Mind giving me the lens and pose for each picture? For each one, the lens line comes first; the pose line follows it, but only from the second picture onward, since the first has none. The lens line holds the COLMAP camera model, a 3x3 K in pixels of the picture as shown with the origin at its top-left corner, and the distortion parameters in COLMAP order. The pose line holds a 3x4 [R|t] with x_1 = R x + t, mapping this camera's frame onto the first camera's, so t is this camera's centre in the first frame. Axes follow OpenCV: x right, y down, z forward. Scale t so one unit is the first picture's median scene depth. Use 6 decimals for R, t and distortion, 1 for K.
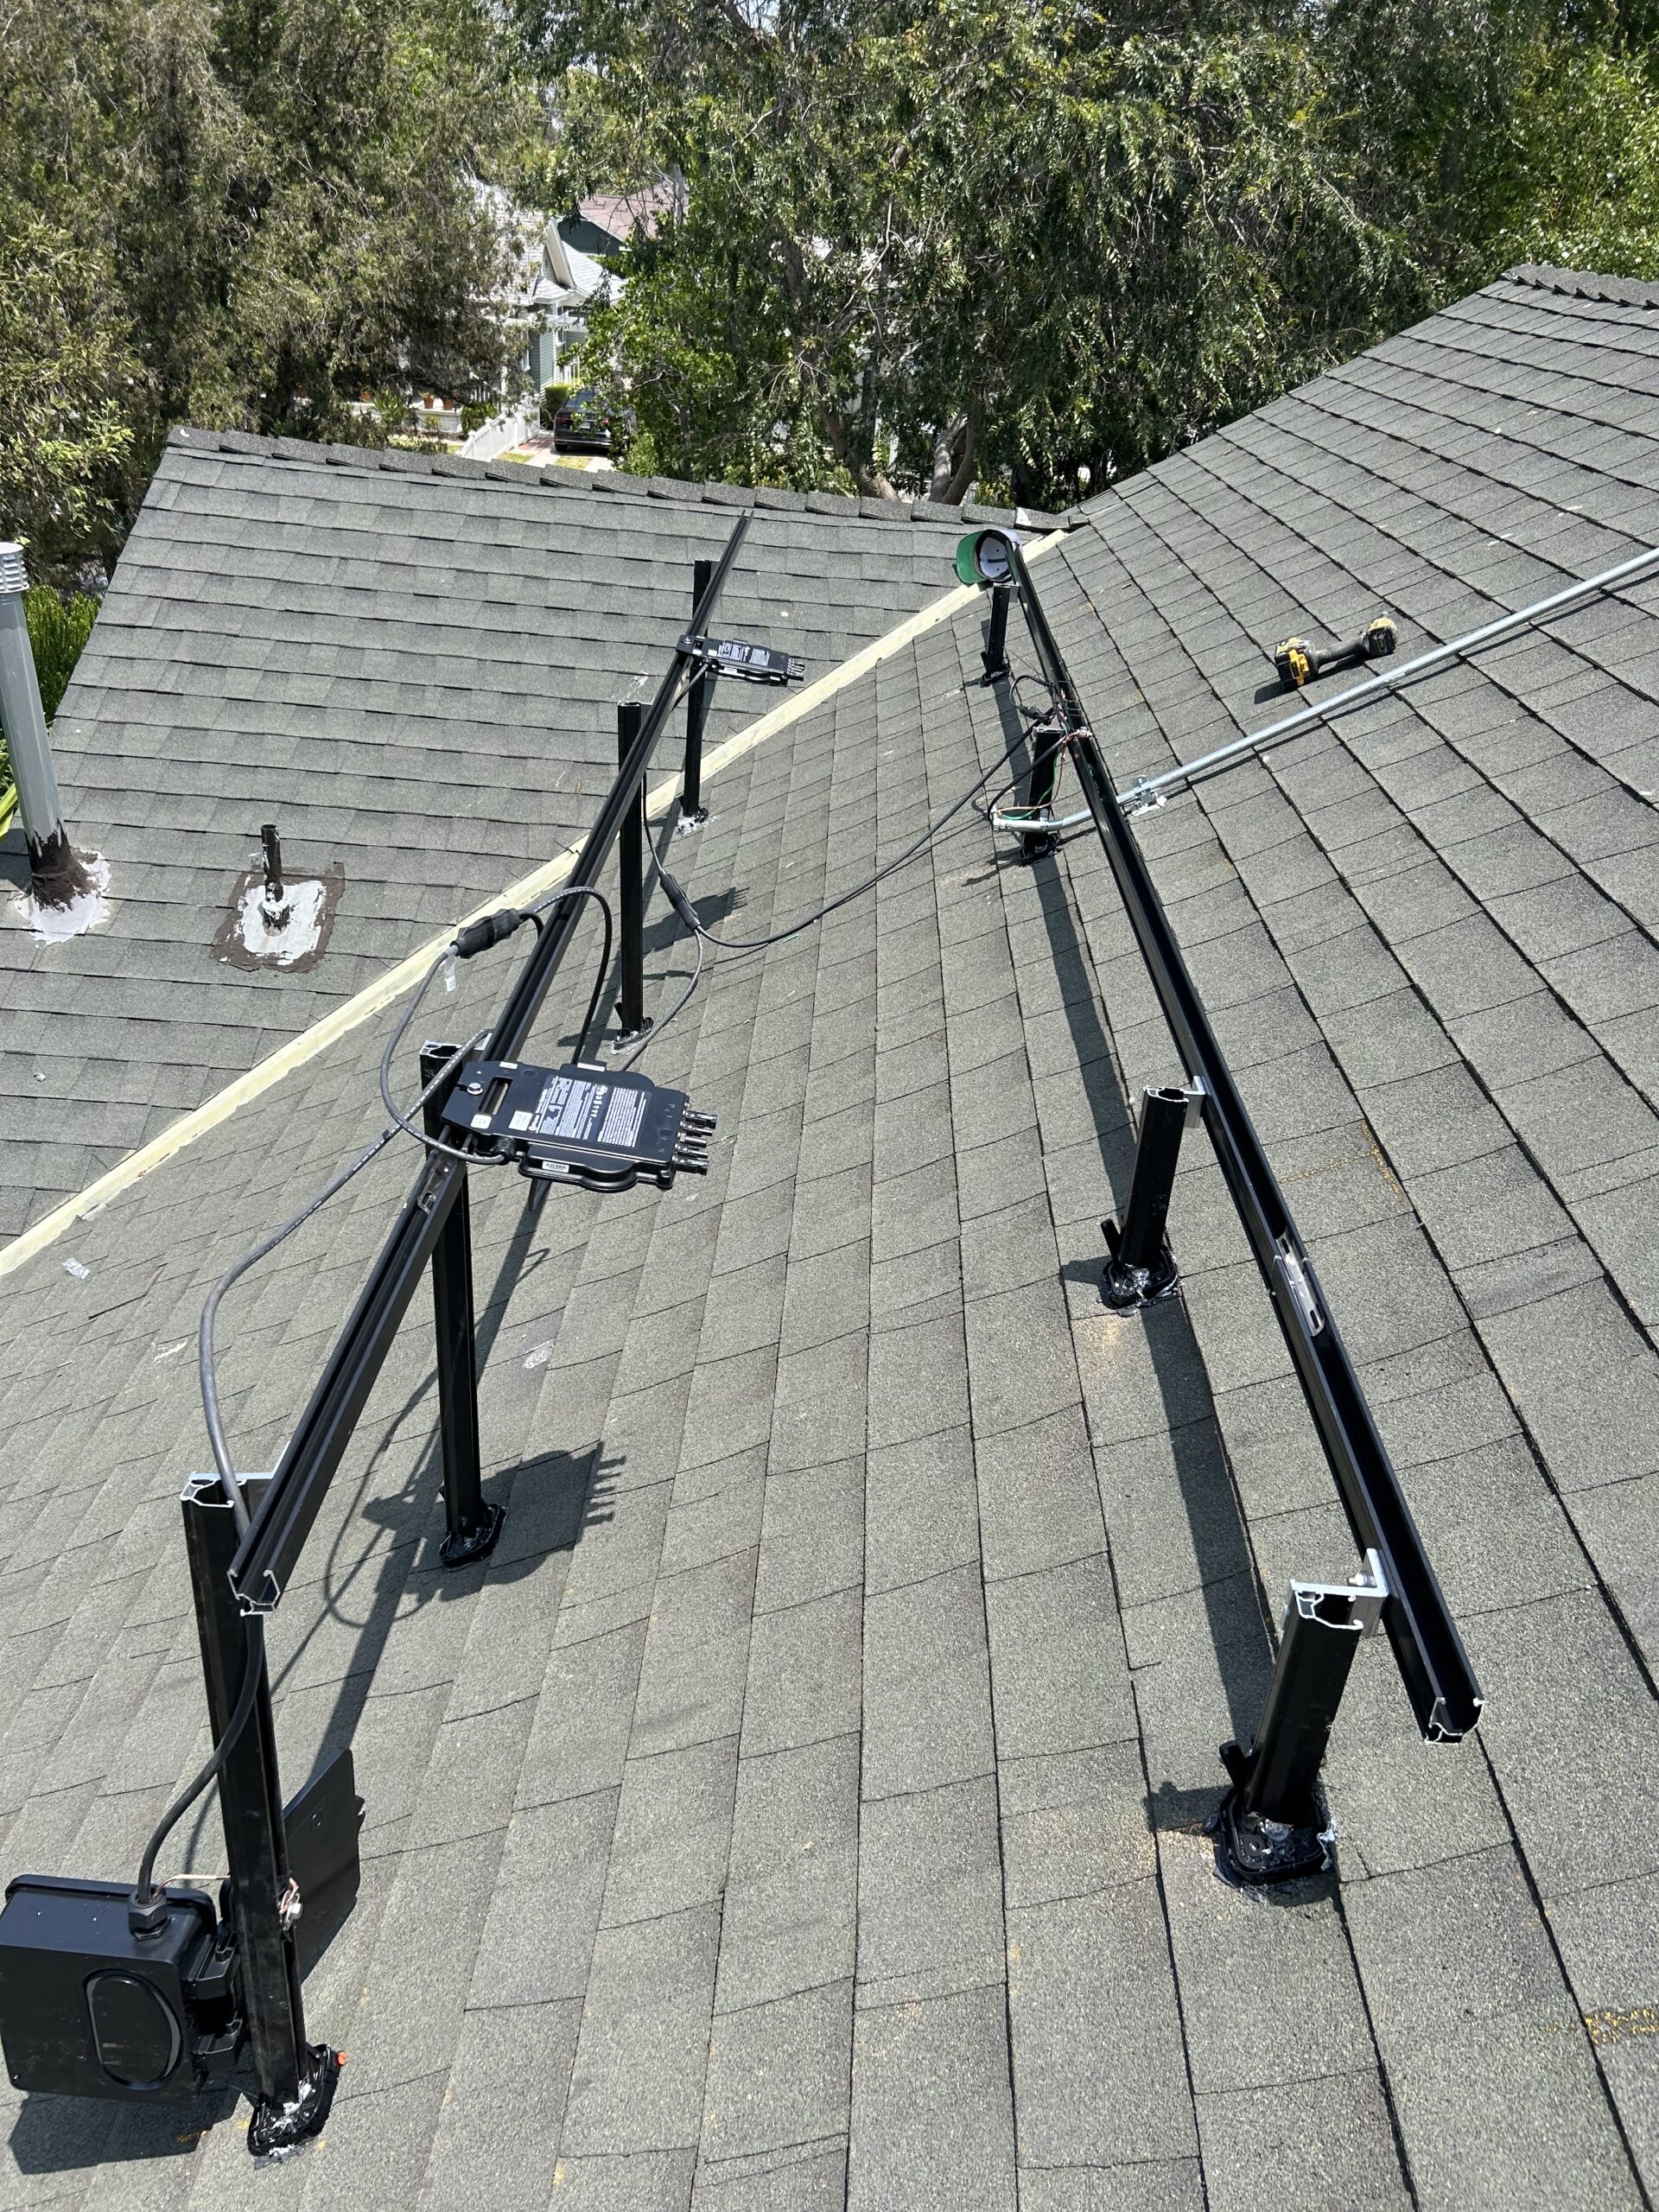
lens RADIAL K [[1648.0, 0, 830.0], [0, 1648.0, 1104.7], [0, 0, 1]] dist [0.024661, -0.017586]
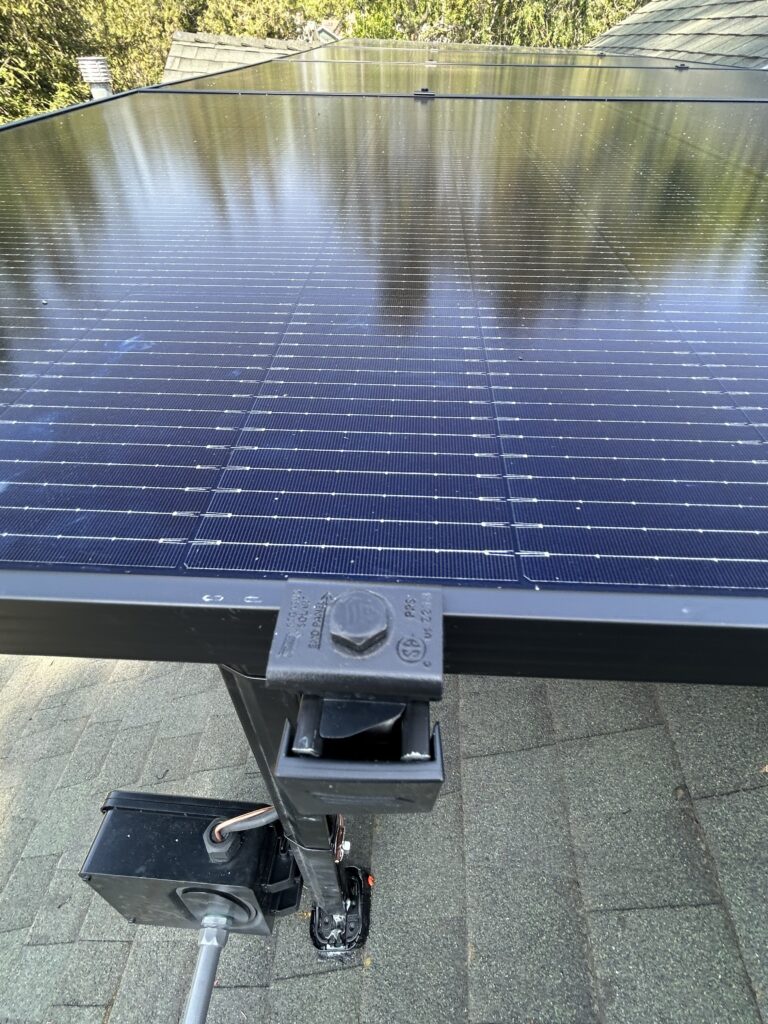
lens RADIAL K [[504.0, 0, 387.2], [0, 504.0, 511.2], [0, 0, 1]] dist [-0.004749, 0.001767]
pose [[0.995858, -0.025854, -0.087171, -0.227992], [0.048951, 0.960370, 0.274395, 0.162274], [0.076622, -0.277526, 0.957658, 0.663514]]
